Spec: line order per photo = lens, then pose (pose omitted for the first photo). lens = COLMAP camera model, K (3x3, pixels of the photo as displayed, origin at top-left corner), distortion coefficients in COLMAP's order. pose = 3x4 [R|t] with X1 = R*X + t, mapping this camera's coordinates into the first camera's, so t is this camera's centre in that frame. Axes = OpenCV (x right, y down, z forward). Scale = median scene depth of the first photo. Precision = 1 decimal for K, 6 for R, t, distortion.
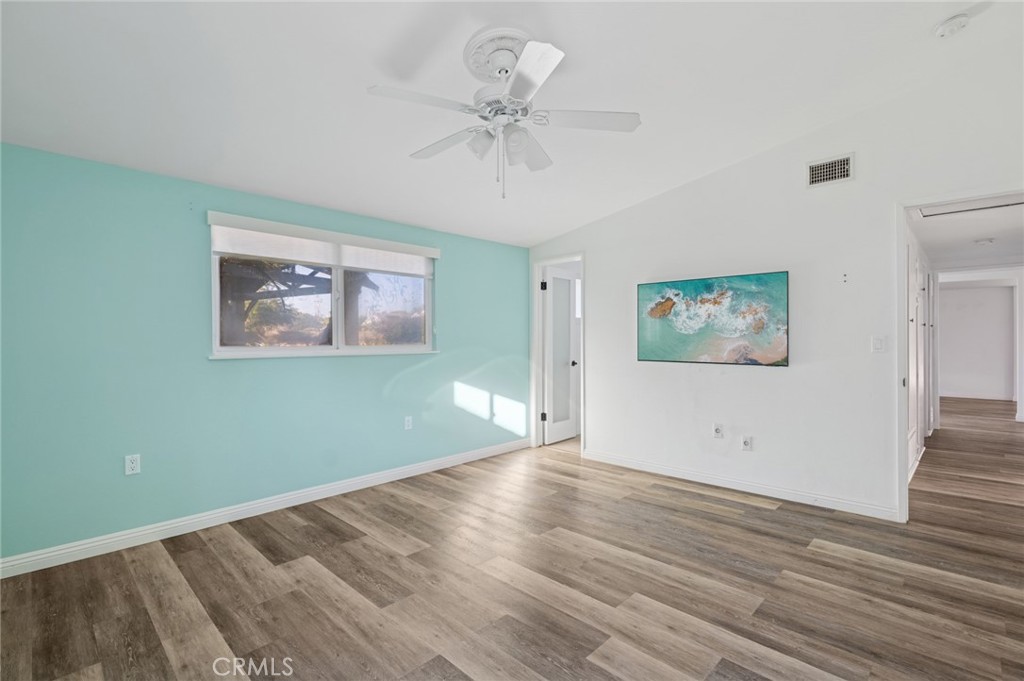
lens RADIAL K [[474.2, 0, 515.5], [0, 474.2, 347.0], [0, 0, 1]] dist [0.002062, 0.000656]
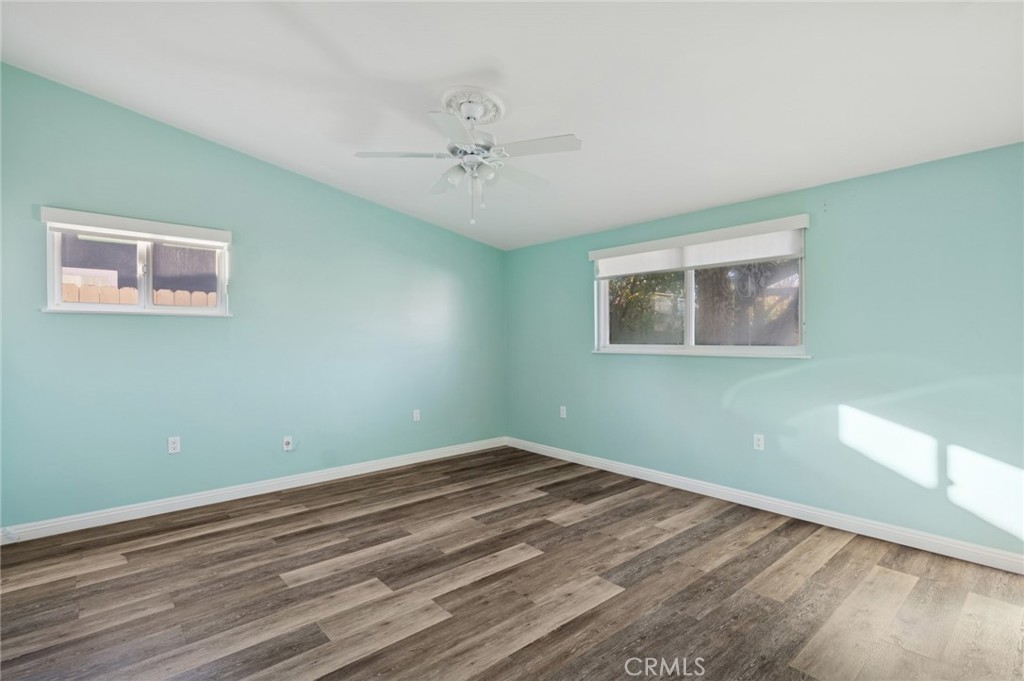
lens RADIAL K [[474.7, 0, 507.3], [0, 474.7, 368.4], [0, 0, 1]] dist [-0.000291, 0.000671]
pose [[-0.076003, 0.067065, -0.994850, 0.810806], [-0.017311, 0.997496, 0.068566, -0.022739], [0.996957, 0.022433, -0.074652, 0.829368]]
